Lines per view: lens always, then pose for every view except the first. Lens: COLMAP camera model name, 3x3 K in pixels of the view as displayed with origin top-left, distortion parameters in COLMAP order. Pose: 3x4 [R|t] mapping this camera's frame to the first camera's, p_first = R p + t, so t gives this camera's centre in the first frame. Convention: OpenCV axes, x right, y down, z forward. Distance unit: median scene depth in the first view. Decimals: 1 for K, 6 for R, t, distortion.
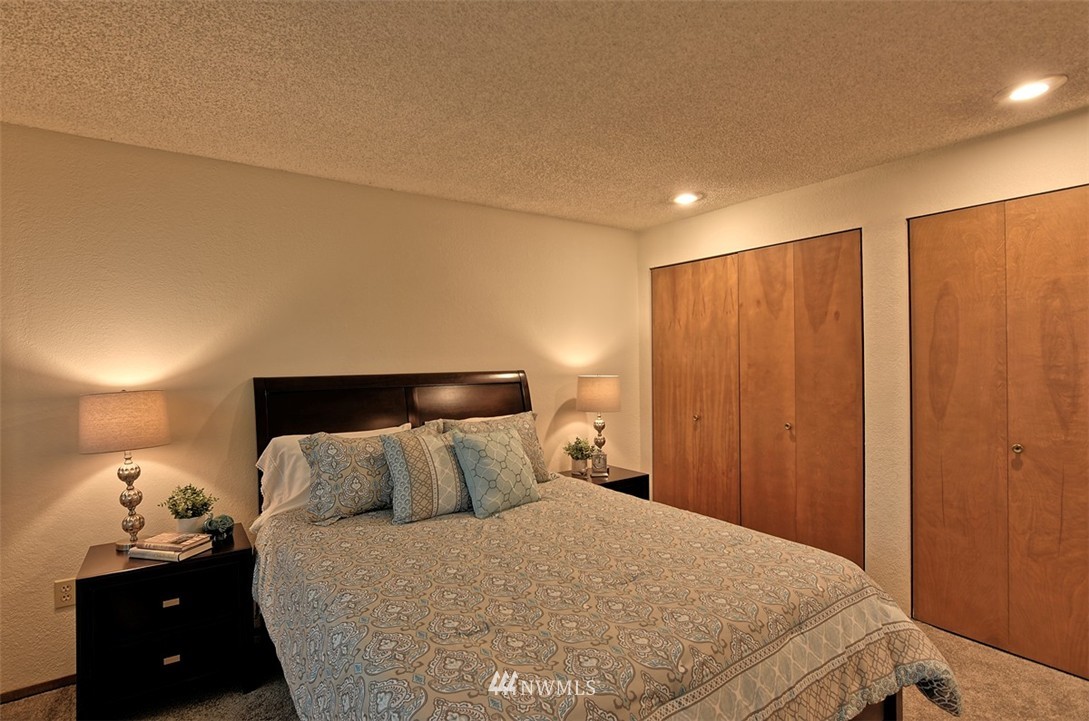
lens RADIAL K [[536.2, 0, 541.4], [0, 536.2, 359.7], [0, 0, 1]] dist [-0.034543, 0.016013]
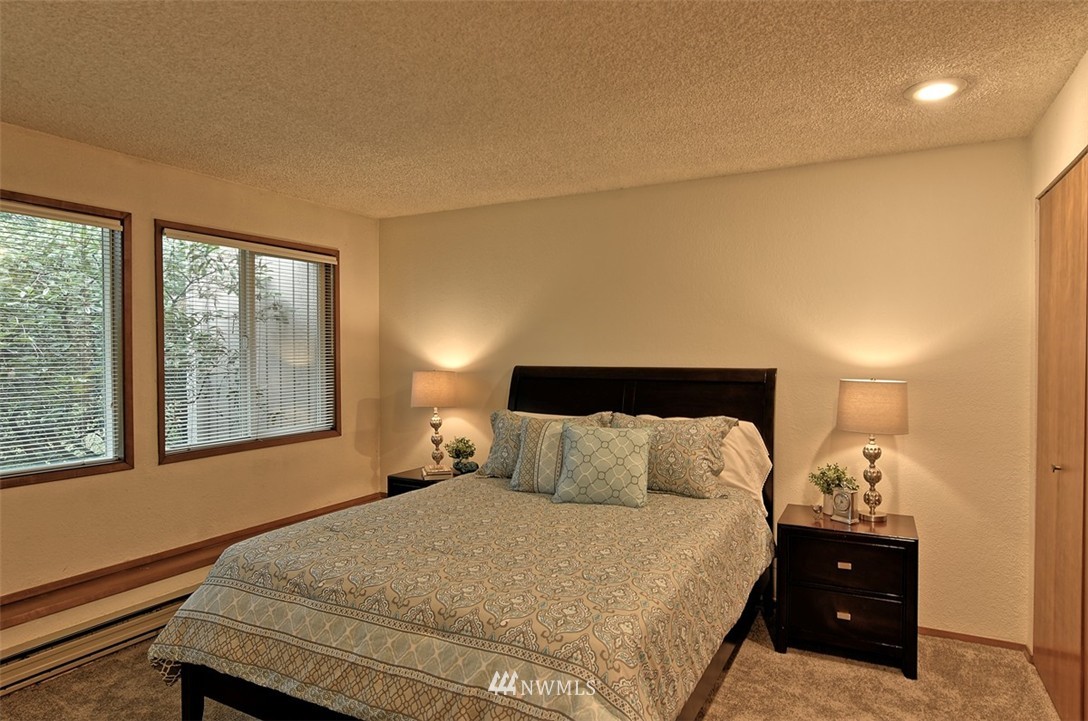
lens RADIAL K [[645.3, 0, 544.0], [0, 645.3, 360.5], [0, 0, 1]] dist [-0.021529, 0.000167]
pose [[0.445206, 0.022653, -0.895141, 1.030696], [-0.006658, 0.999736, 0.021988, -0.016469], [0.895403, -0.003829, 0.445240, 0.405831]]
